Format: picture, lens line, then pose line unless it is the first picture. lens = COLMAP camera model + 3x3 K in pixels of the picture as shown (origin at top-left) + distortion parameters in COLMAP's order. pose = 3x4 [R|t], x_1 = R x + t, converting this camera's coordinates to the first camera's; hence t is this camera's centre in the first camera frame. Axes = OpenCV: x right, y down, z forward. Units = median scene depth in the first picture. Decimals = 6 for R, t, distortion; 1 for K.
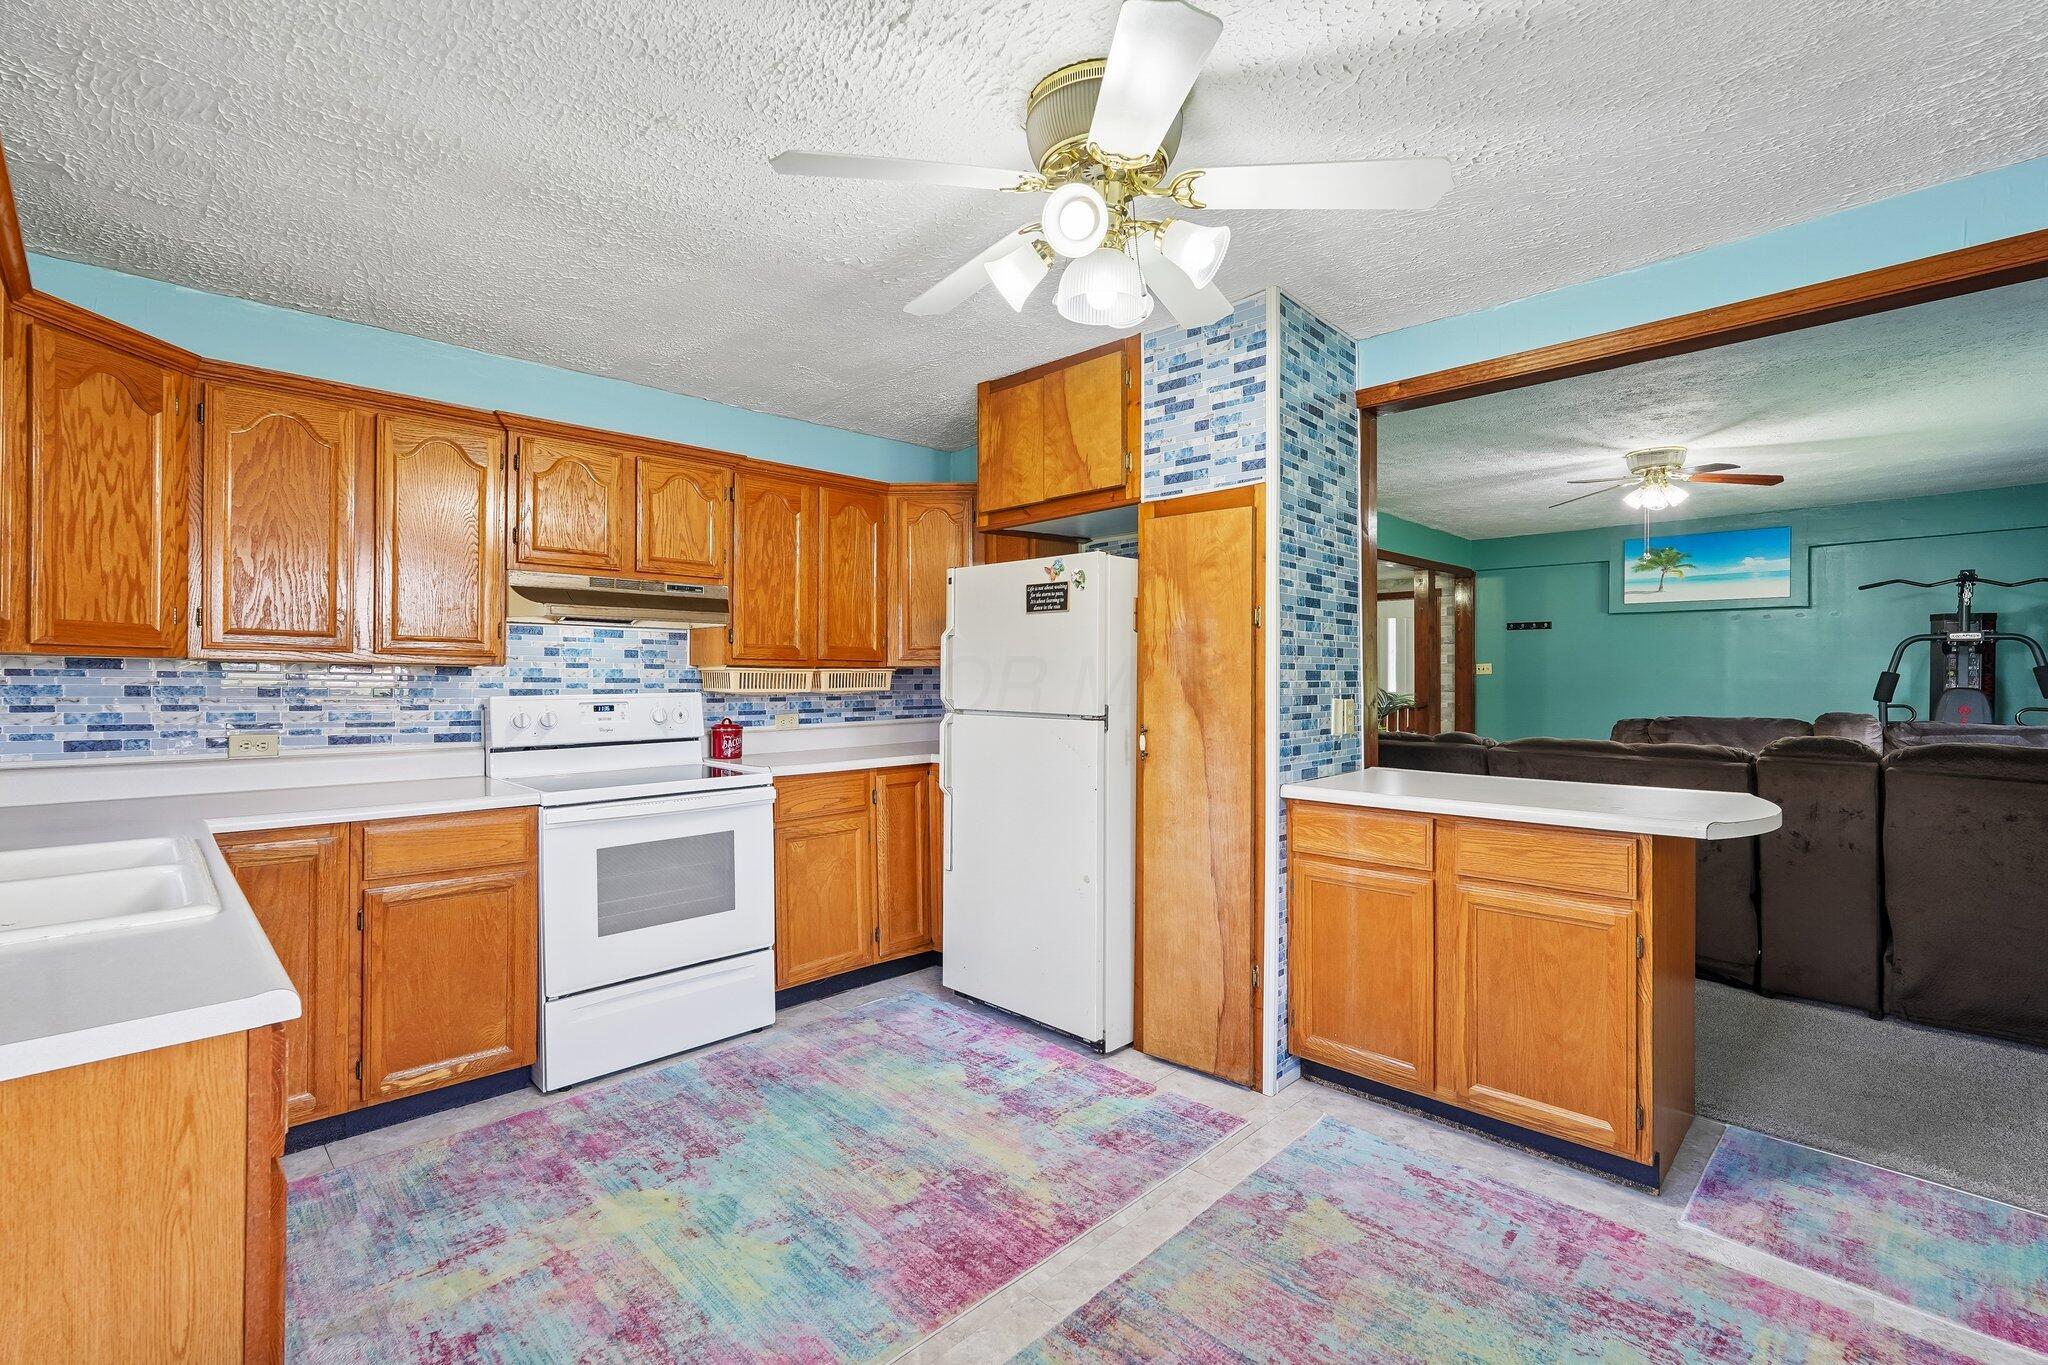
lens RADIAL K [[910.0, 0, 1024.0], [0, 910.0, 682.5], [0, 0, 1]] dist [-0.008504, 0.006218]
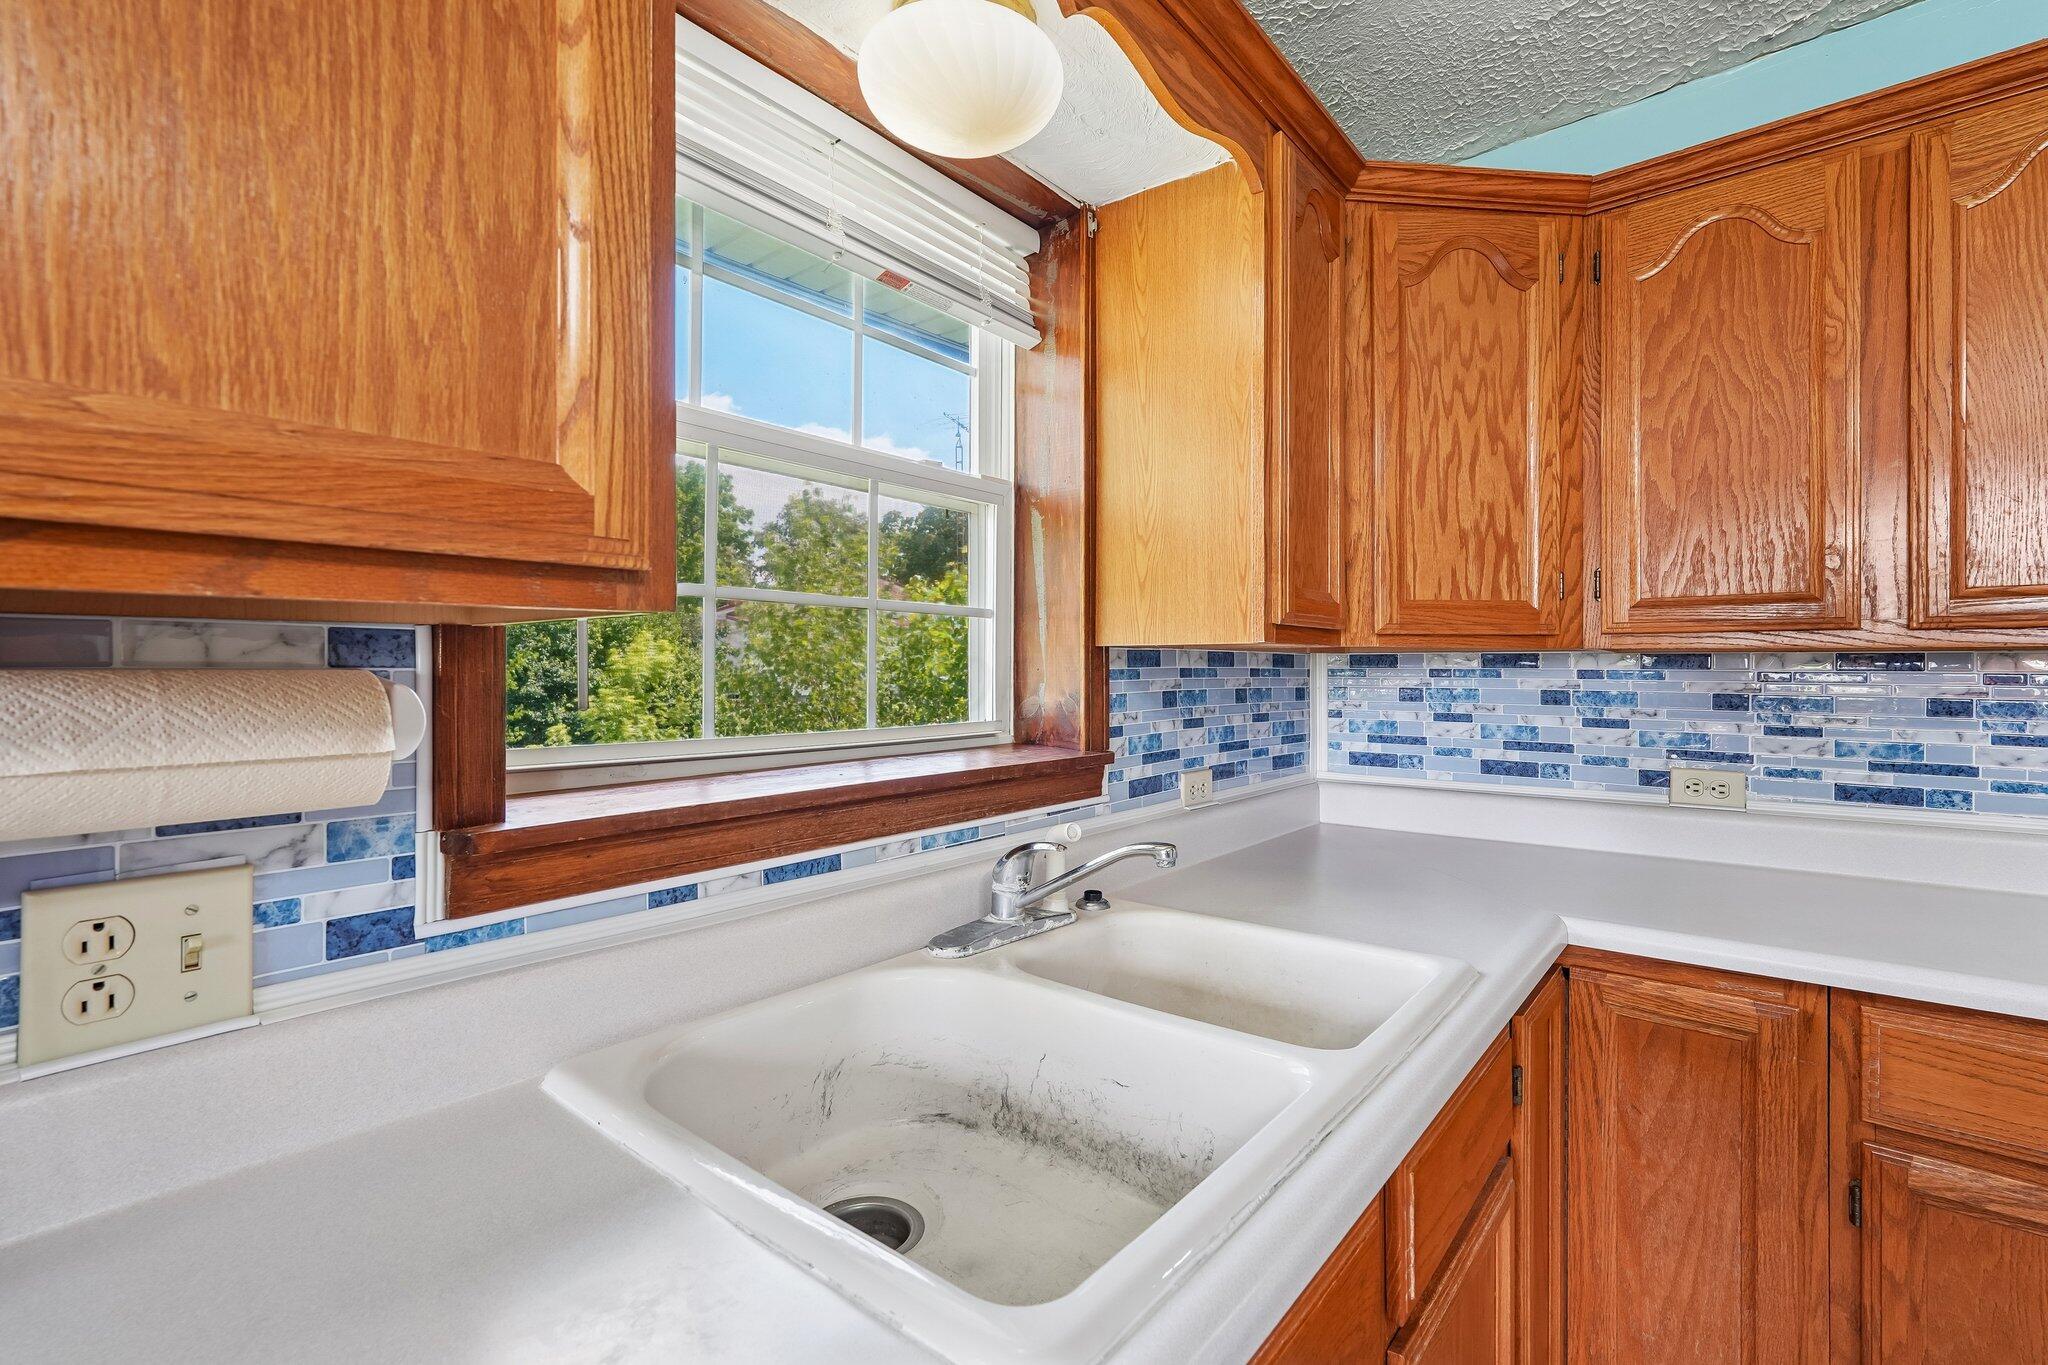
lens RADIAL K [[916.7, 0, 1021.9], [0, 916.7, 669.7], [0, 0, 1]] dist [-0.015513, 0.007786]
pose [[0.100876, -0.011693, -0.994830, -0.277961], [-0.002975, 0.999923, -0.012054, -0.002830], [0.994895, 0.004176, 0.100834, 0.475614]]
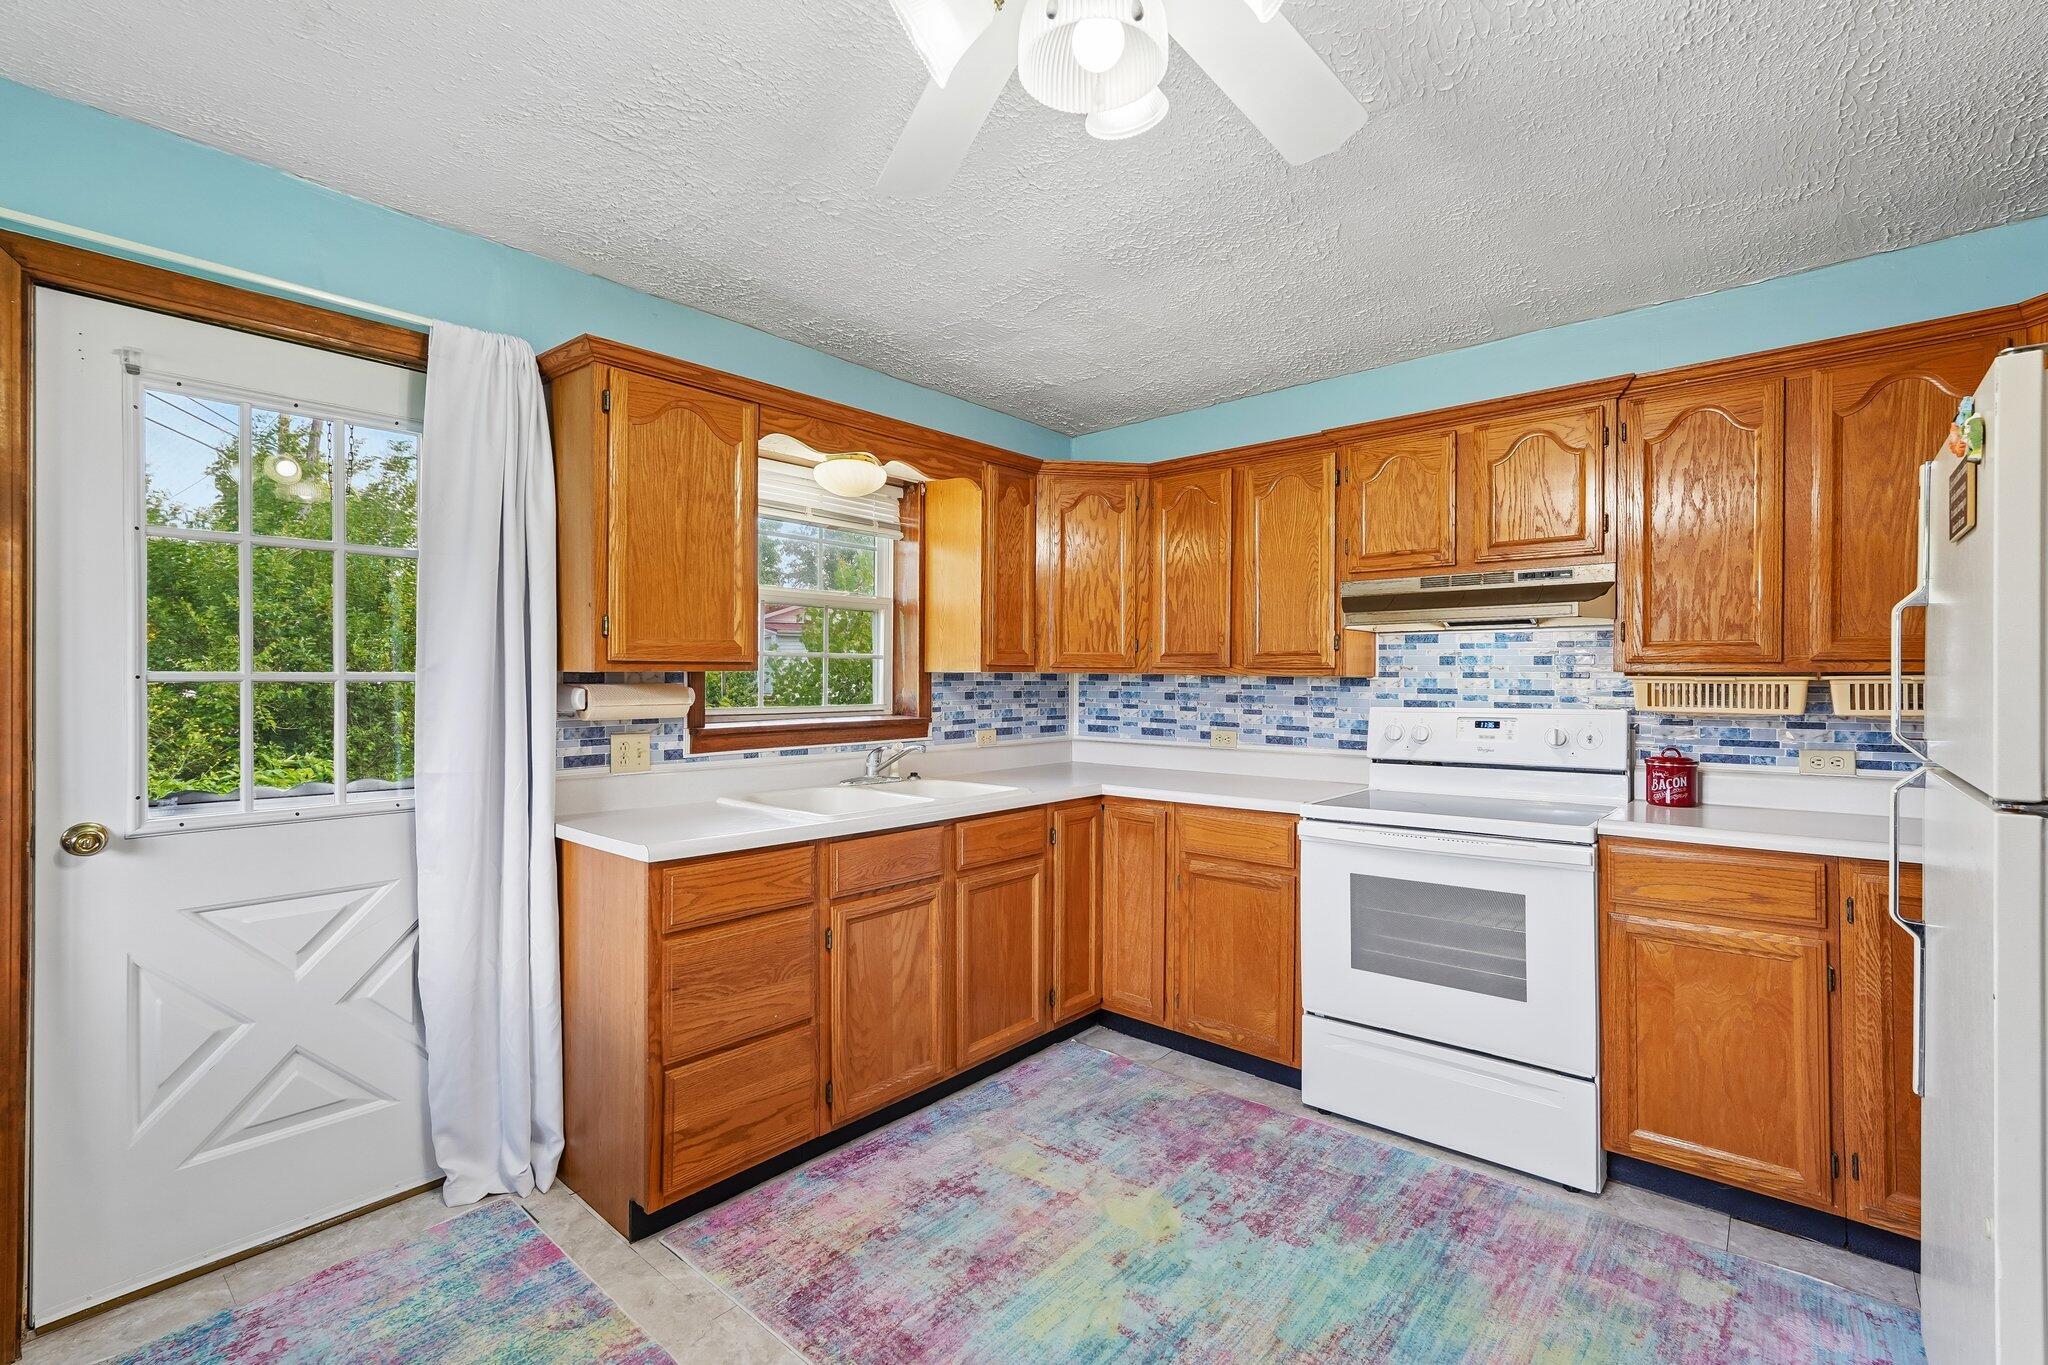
lens RADIAL K [[910.0, 0, 1024.0], [0, 910.0, 682.5], [0, 0, 1]] dist [-0.008504, 0.006218]
pose [[0.076400, -0.001539, -0.997076, 0.452141], [-0.008203, 0.999964, -0.002172, -0.007563], [0.997043, 0.008345, 0.076385, 0.616793]]
